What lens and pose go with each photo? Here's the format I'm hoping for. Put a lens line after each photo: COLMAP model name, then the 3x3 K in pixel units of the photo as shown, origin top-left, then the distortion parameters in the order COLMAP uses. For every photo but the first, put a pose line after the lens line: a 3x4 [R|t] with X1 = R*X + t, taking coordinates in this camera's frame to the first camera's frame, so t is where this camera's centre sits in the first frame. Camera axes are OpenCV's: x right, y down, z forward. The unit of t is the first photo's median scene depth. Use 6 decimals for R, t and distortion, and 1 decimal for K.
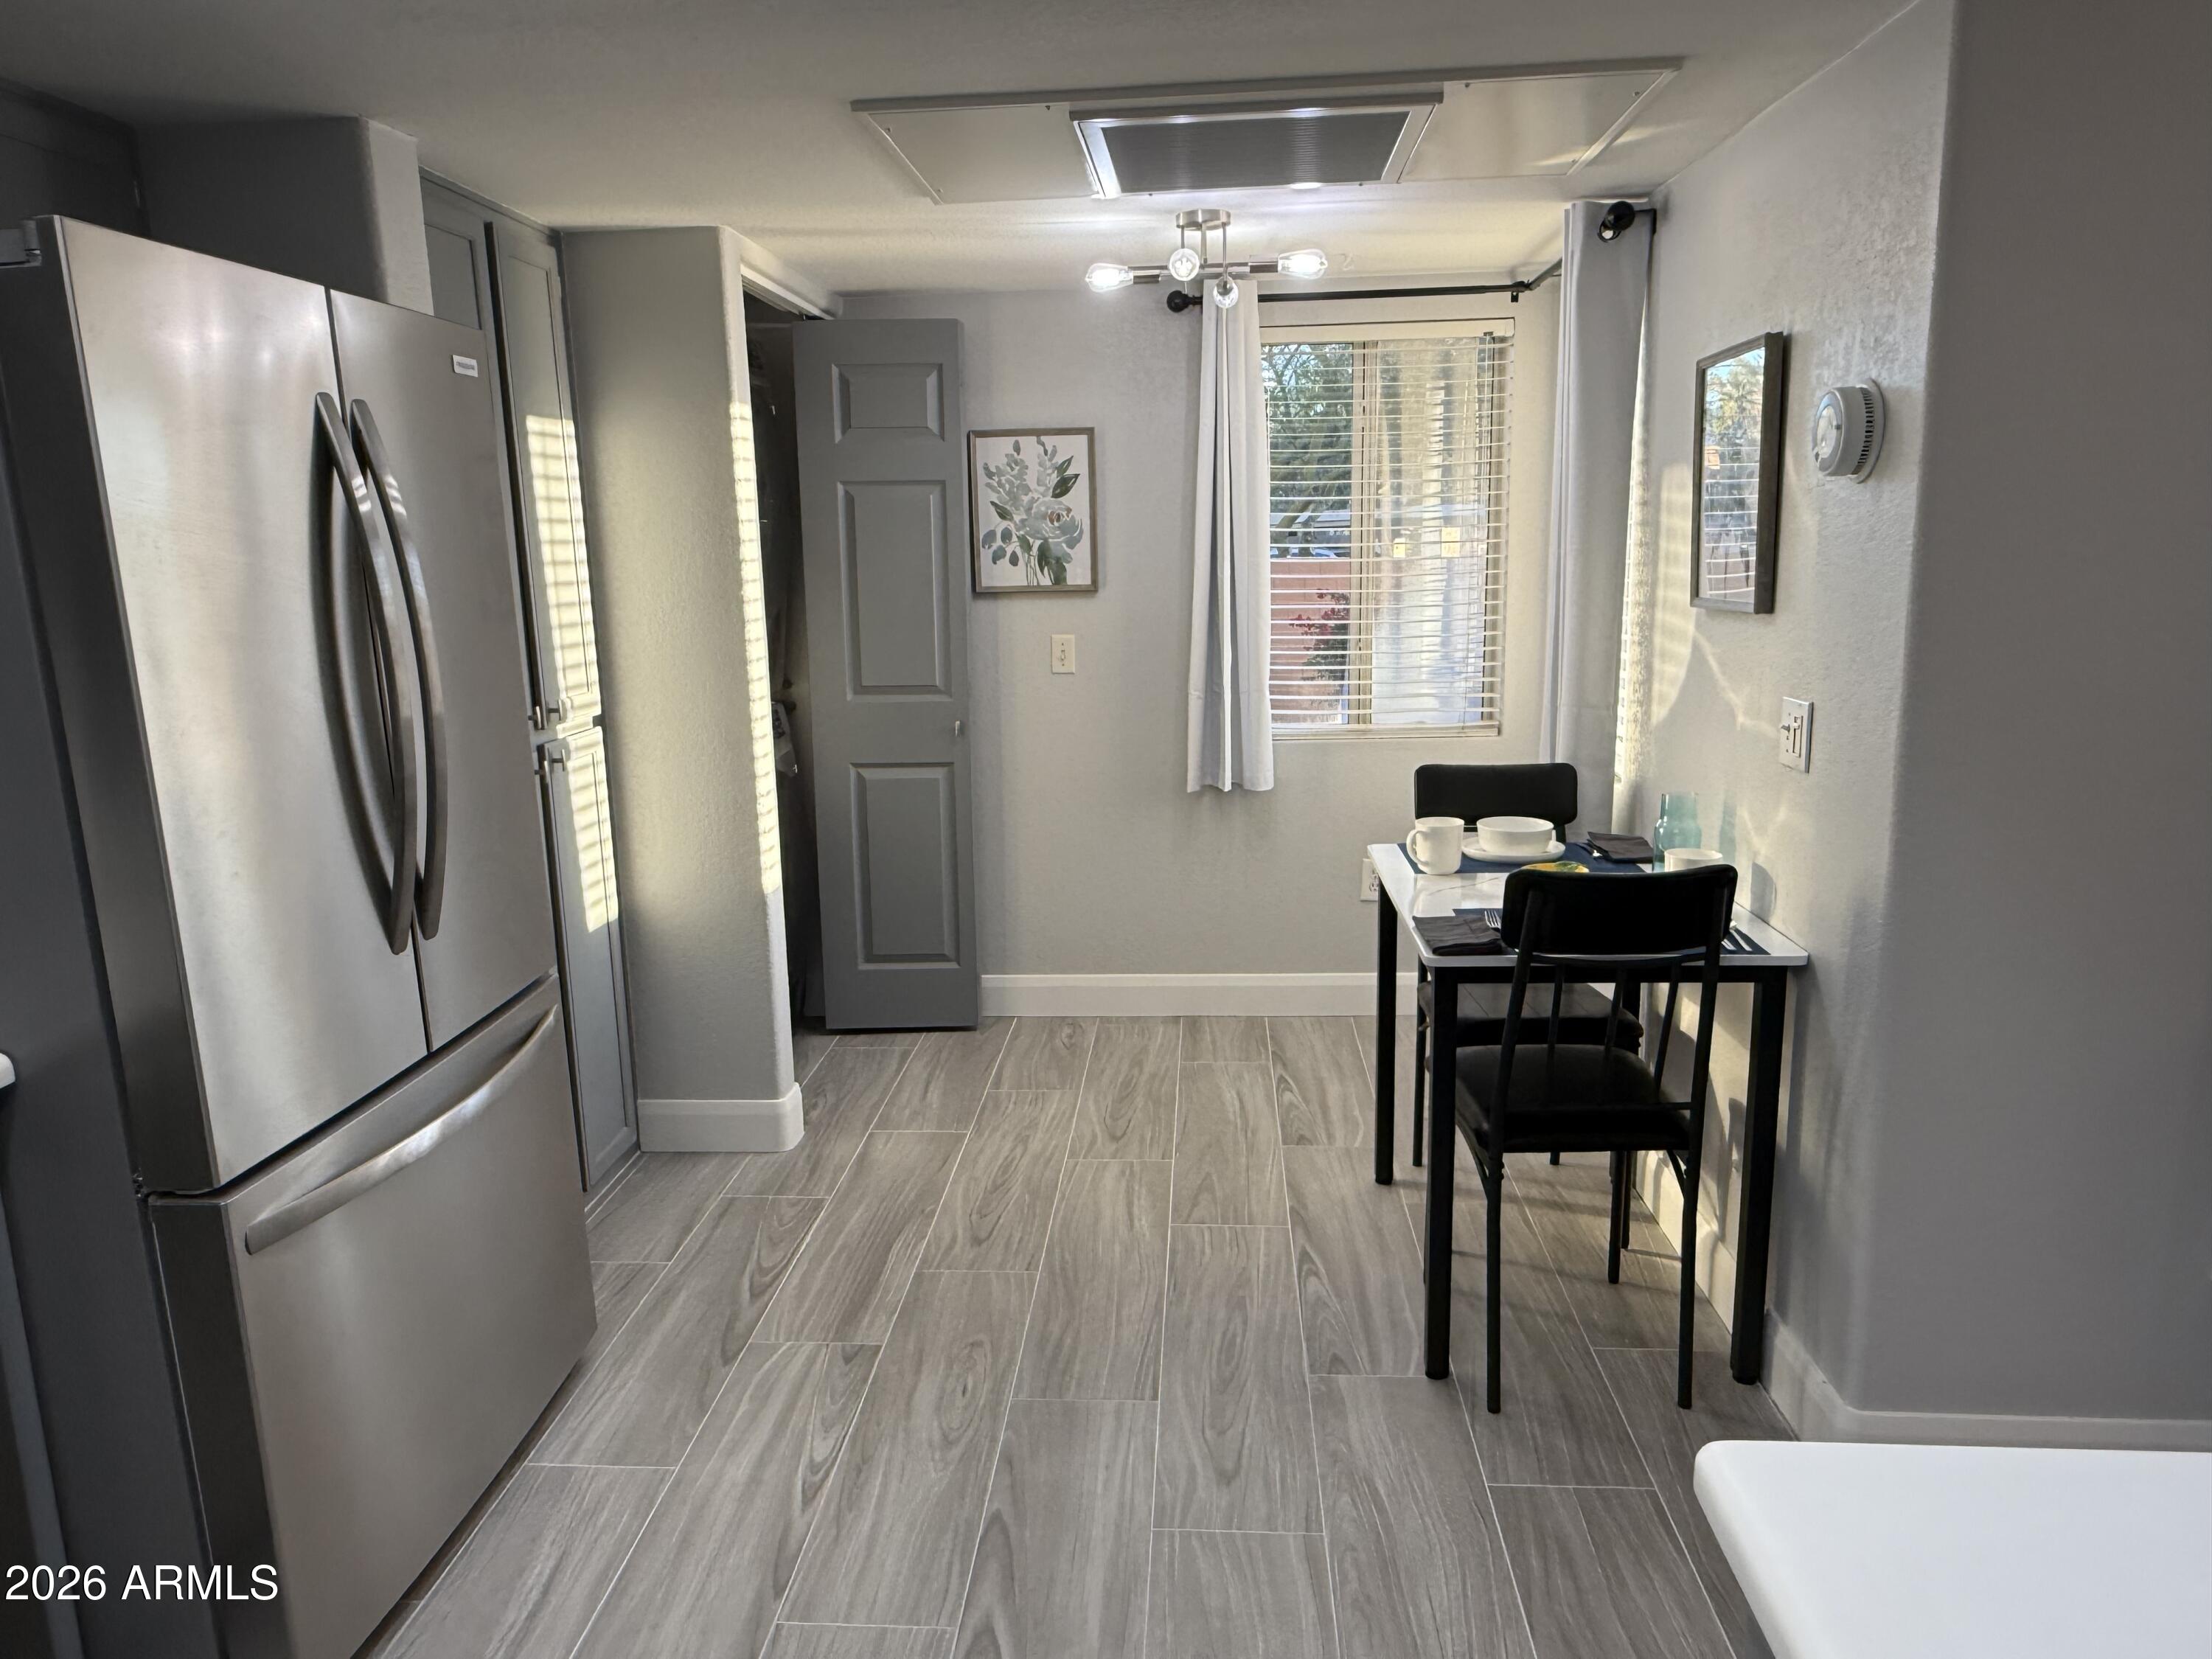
lens RADIAL K [[1513.4, 0, 1101.7], [0, 1513.4, 834.5], [0, 0, 1]] dist [-0.002579, -0.006119]
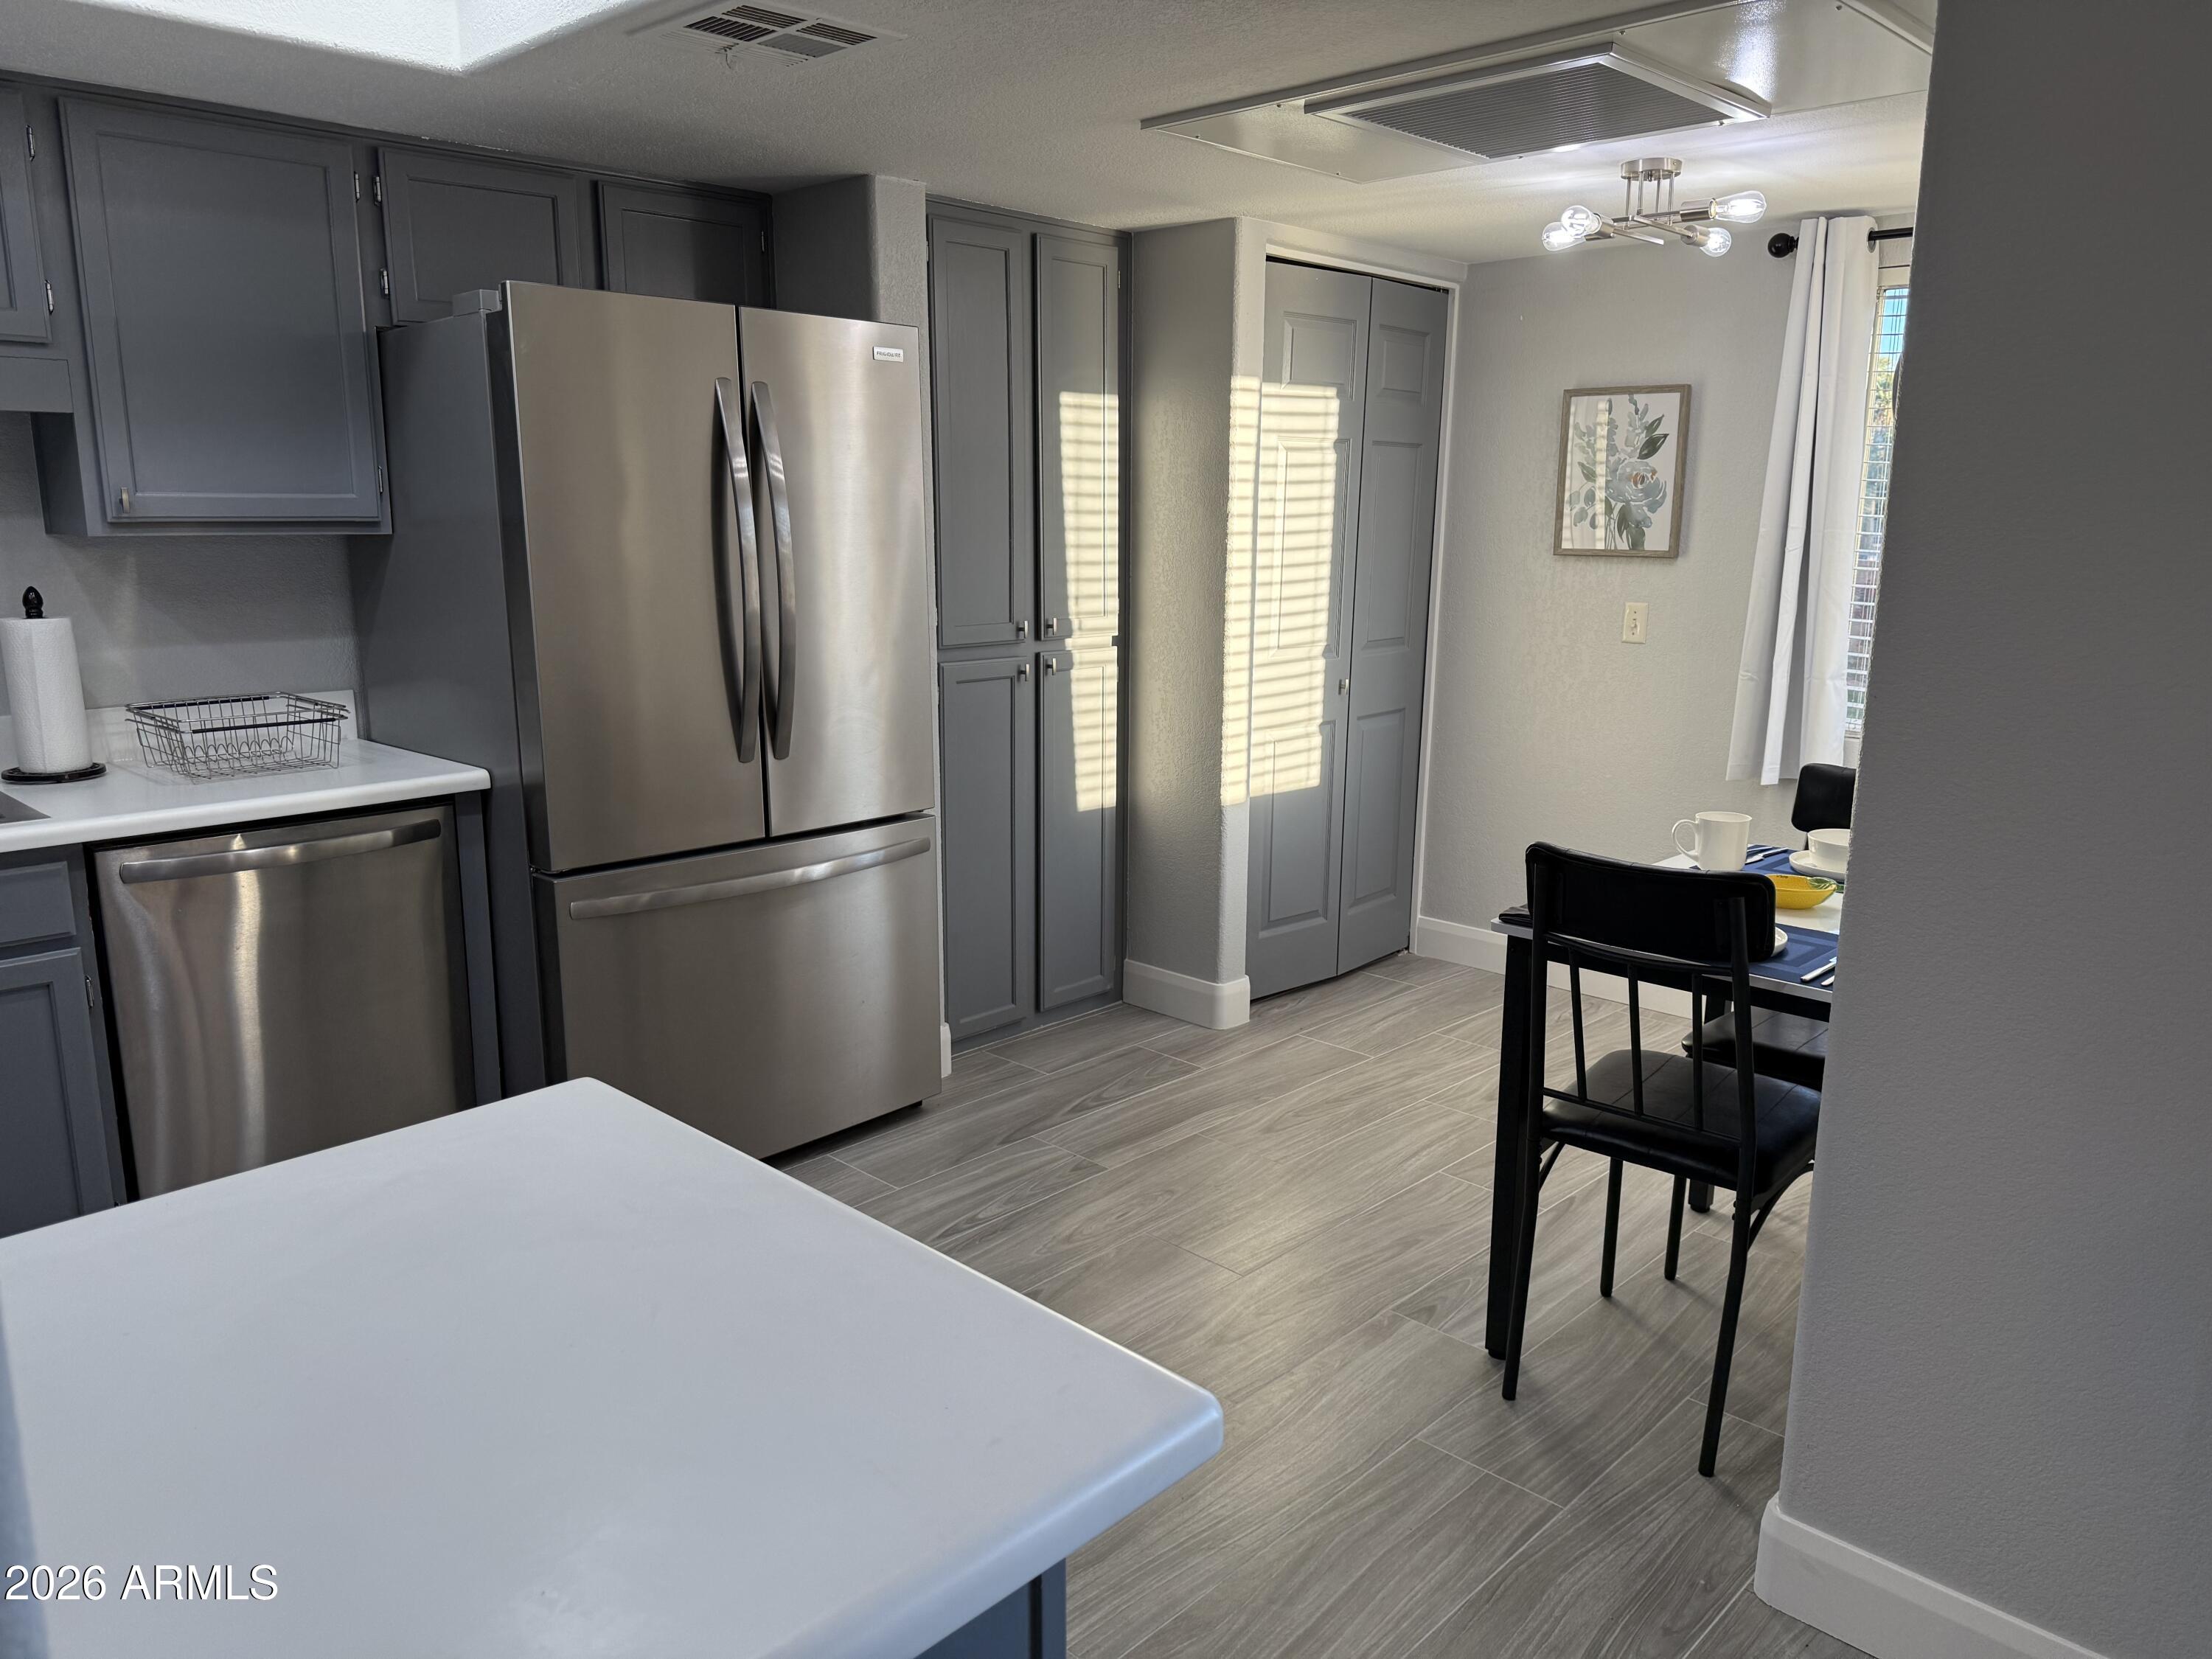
lens RADIAL K [[1553.2, 0, 1104.1], [0, 1553.2, 831.3], [0, 0, 1]] dist [0.028011, -0.010555]
pose [[0.766602, 0.162754, -0.621154, 0.433822], [-0.151916, 0.985853, 0.070824, -0.008403], [0.623894, 0.040070, 0.780481, 0.024098]]
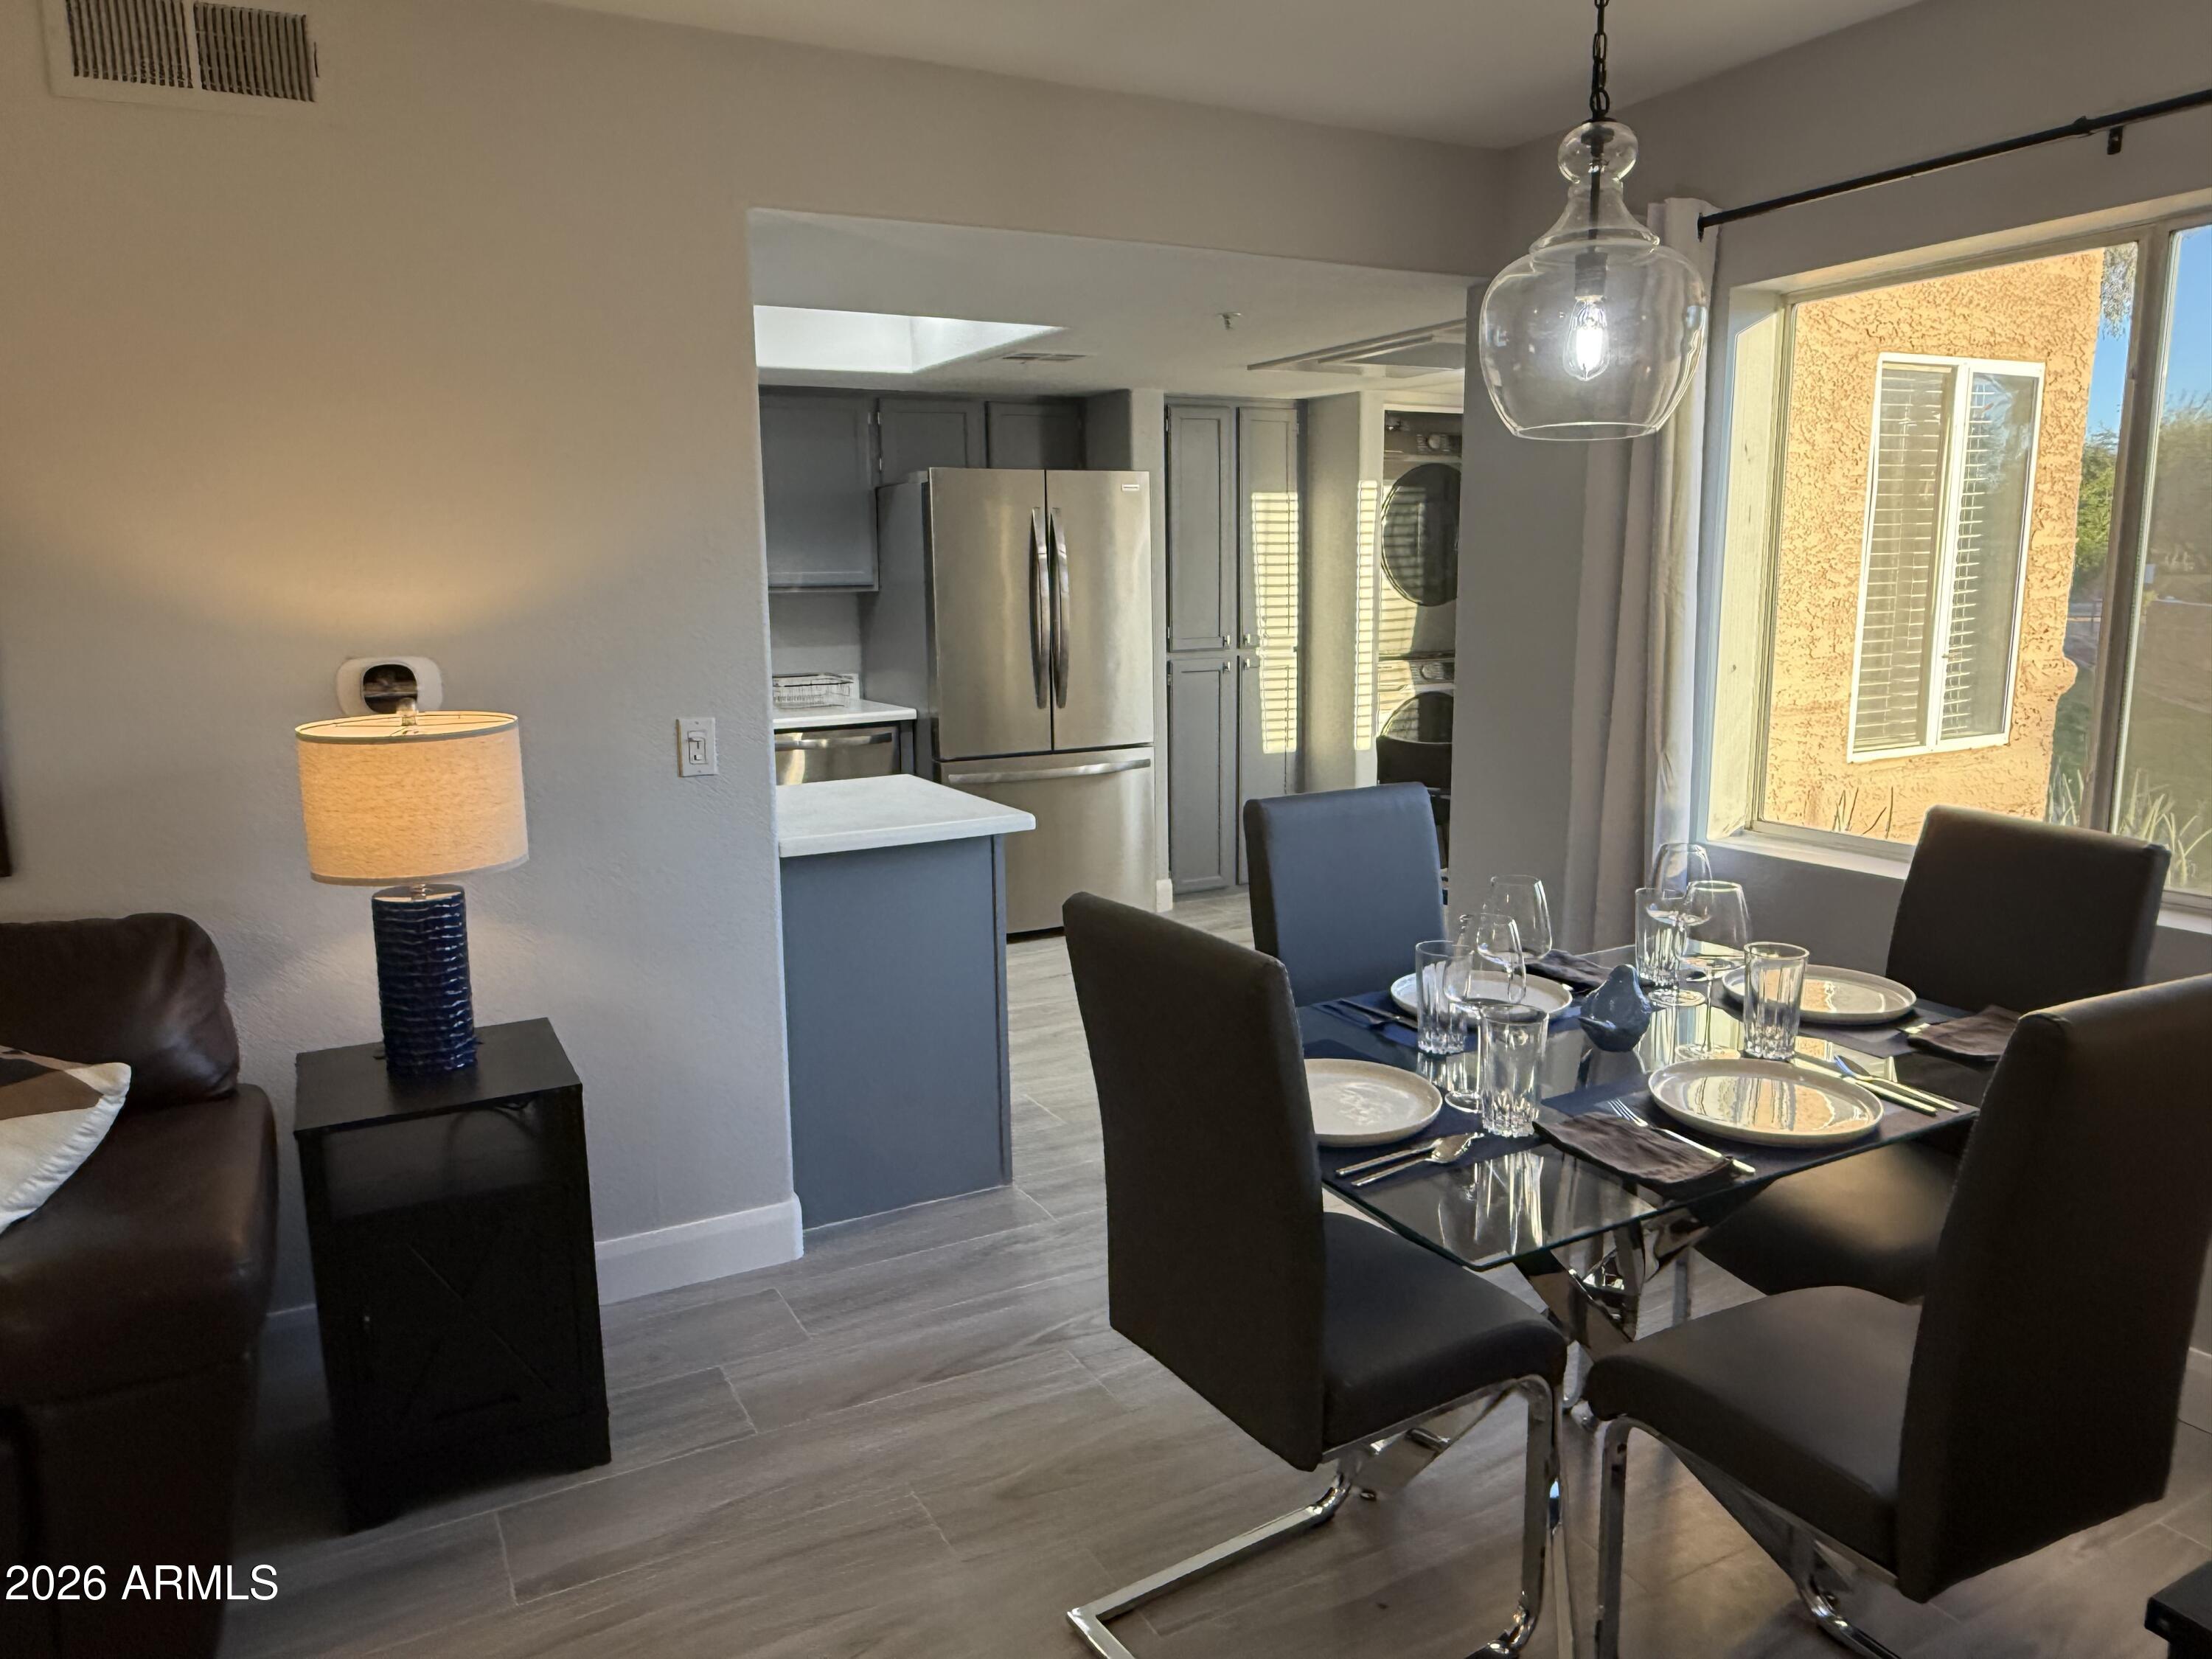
lens RADIAL K [[1513.4, 0, 1108.7], [0, 1513.4, 829.6], [0, 0, 1]] dist [-0.002579, -0.006119]
pose [[0.538880, 0.162847, -0.826492, 1.113939], [-0.162321, 0.982823, 0.087815, 0.020701], [0.826595, 0.086835, 0.556057, -0.242128]]
